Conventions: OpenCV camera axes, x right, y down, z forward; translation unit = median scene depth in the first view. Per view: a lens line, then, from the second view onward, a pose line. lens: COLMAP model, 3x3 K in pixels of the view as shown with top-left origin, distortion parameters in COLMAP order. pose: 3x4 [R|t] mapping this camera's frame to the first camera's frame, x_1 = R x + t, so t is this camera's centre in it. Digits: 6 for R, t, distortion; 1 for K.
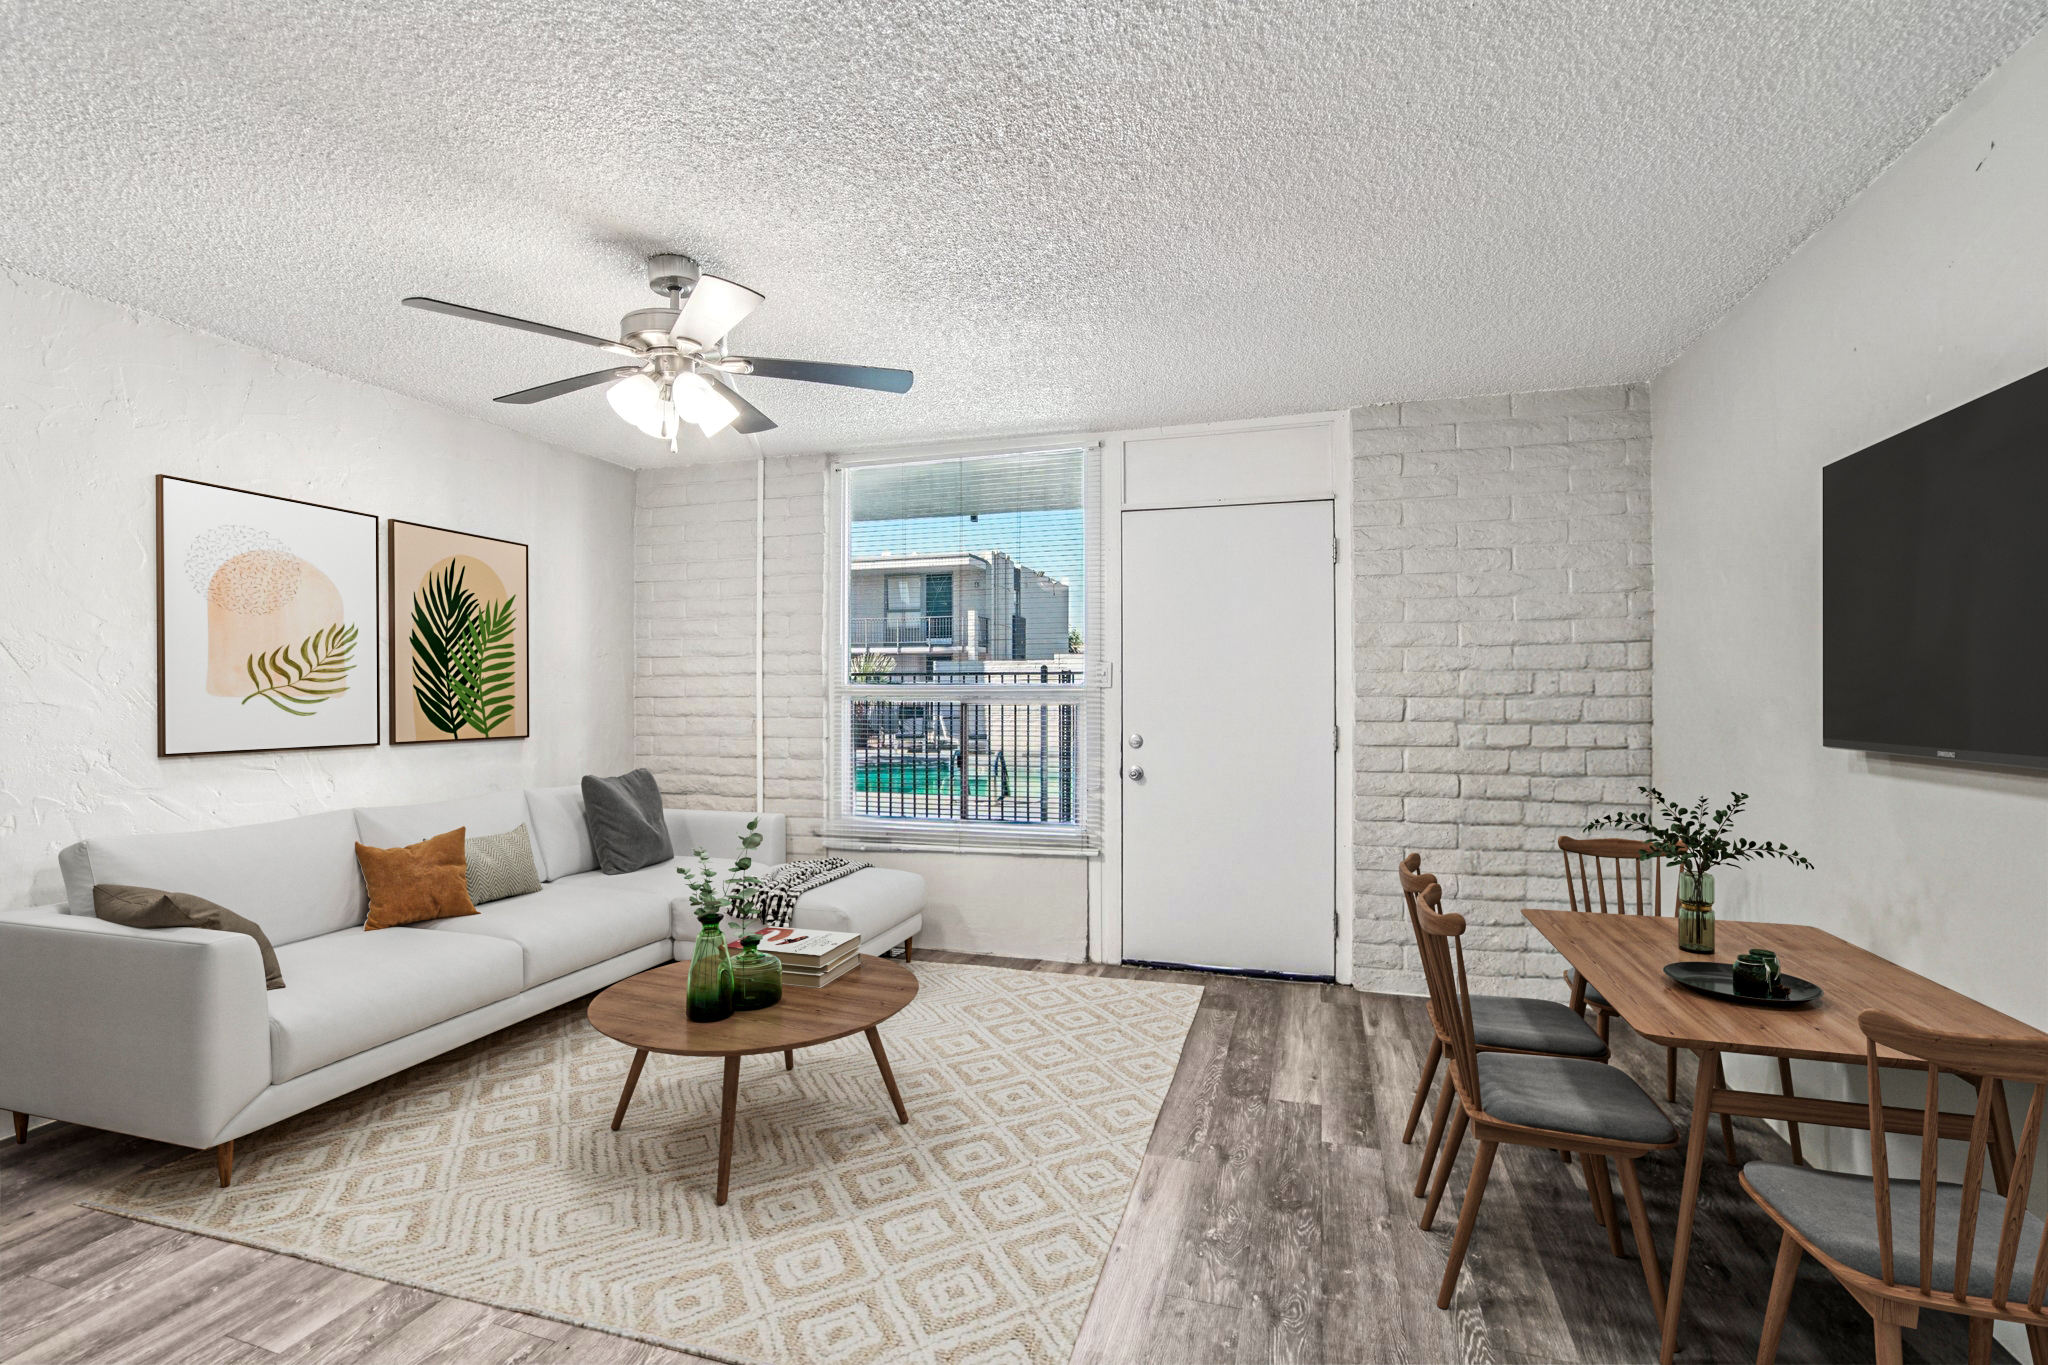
lens RADIAL K [[941.0, 0, 1009.3], [0, 941.0, 700.7], [0, 0, 1]] dist [-0.004438, -0.000945]
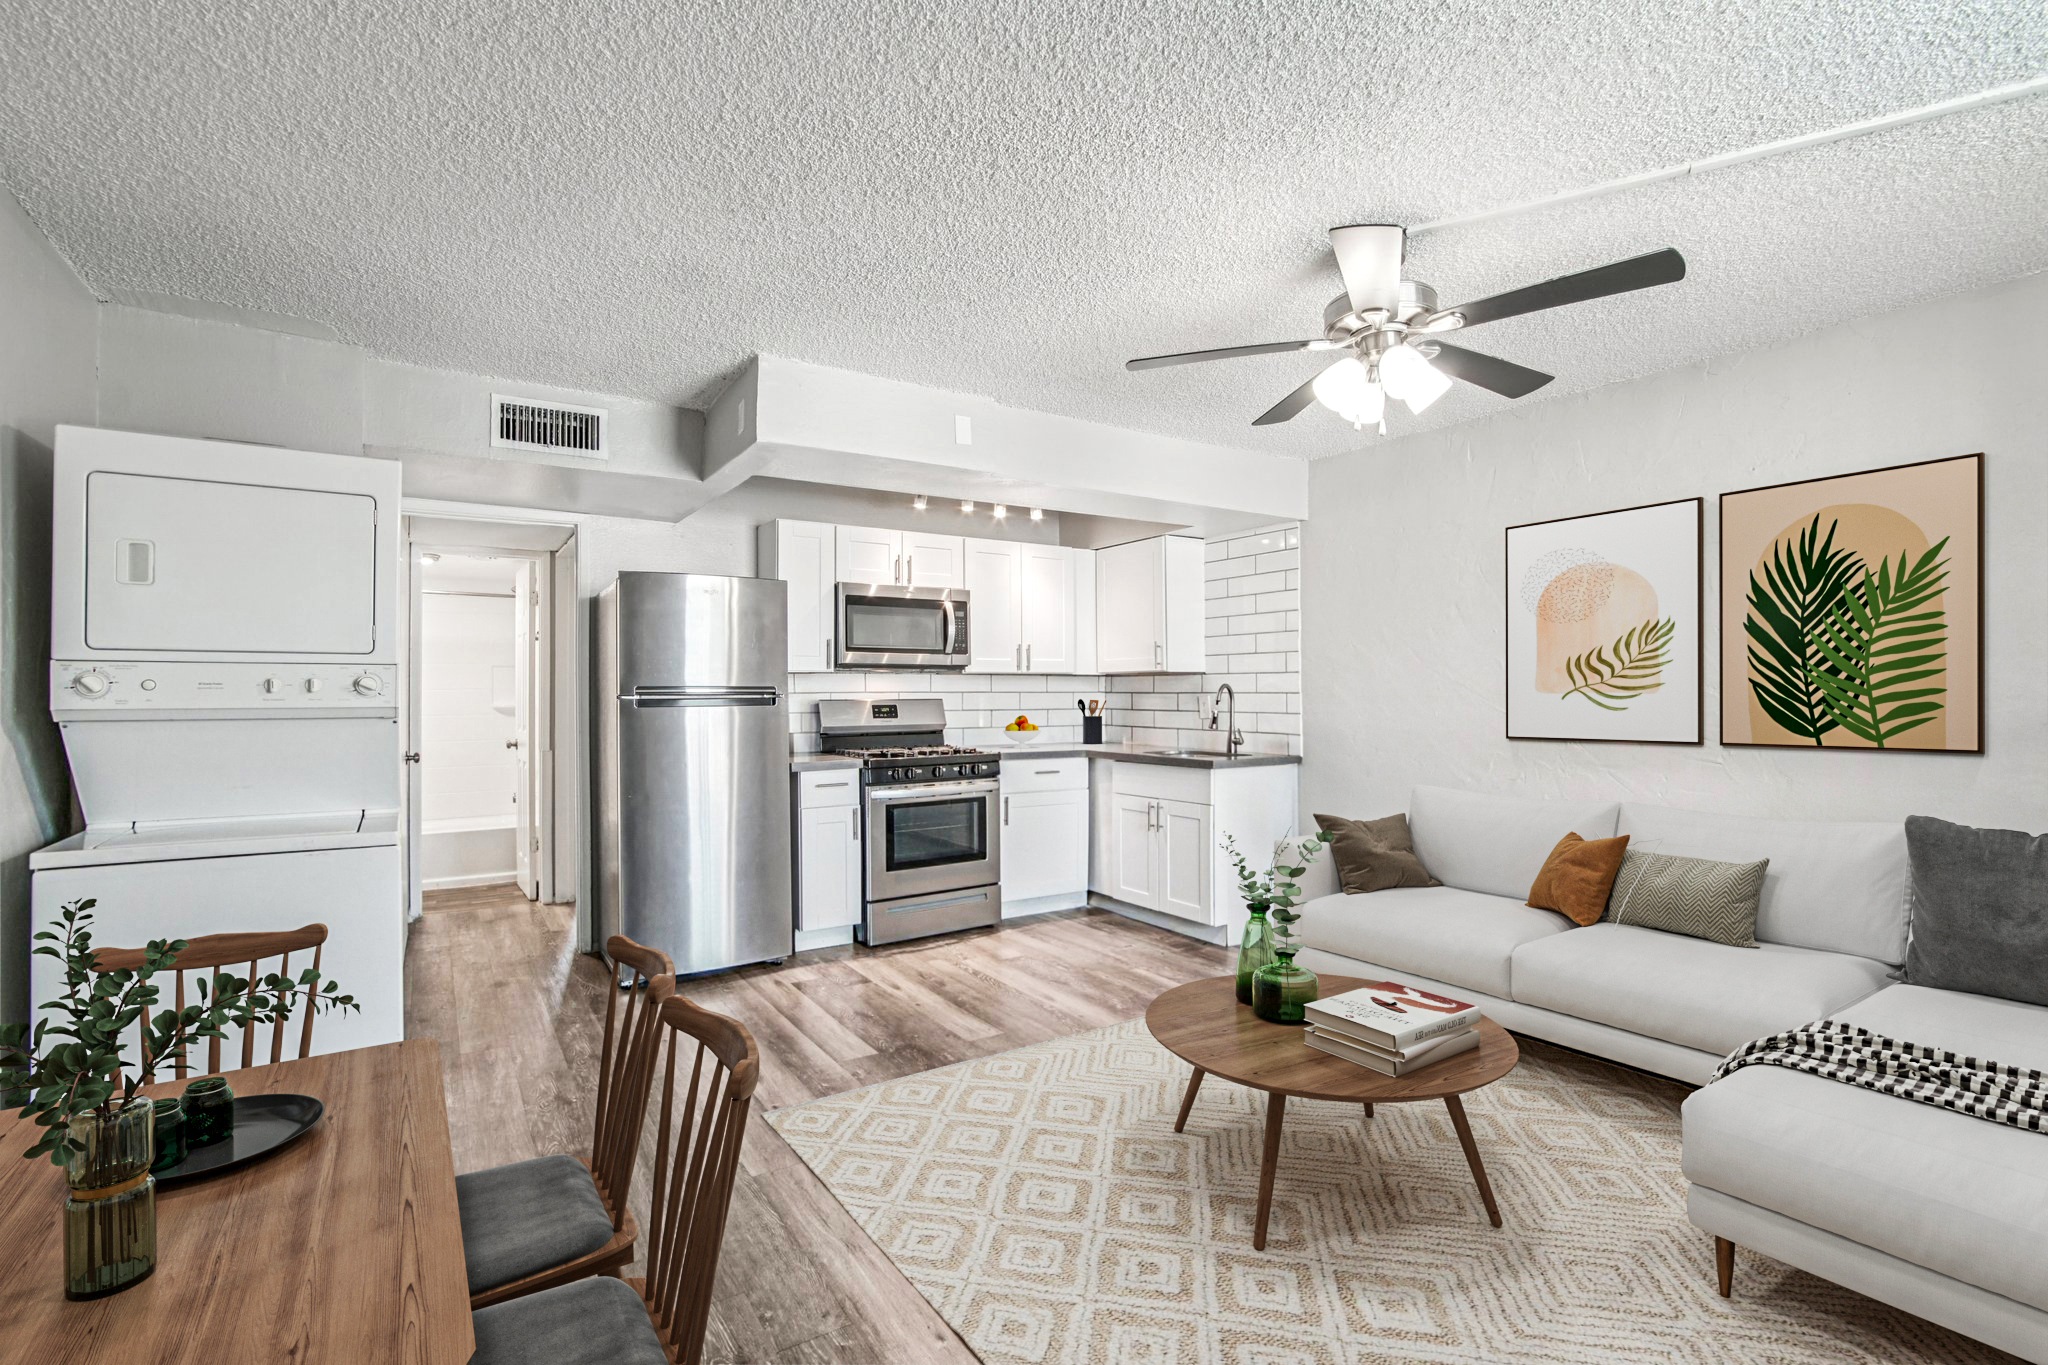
lens RADIAL K [[941.0, 0, 1006.0], [0, 941.0, 675.5], [0, 0, 1]] dist [-0.004438, -0.000945]
pose [[-0.636584, -0.026404, -0.770755, 0.468018], [-0.007773, 0.999583, -0.027823, 0.010211], [0.771168, -0.011721, -0.636524, 1.048547]]
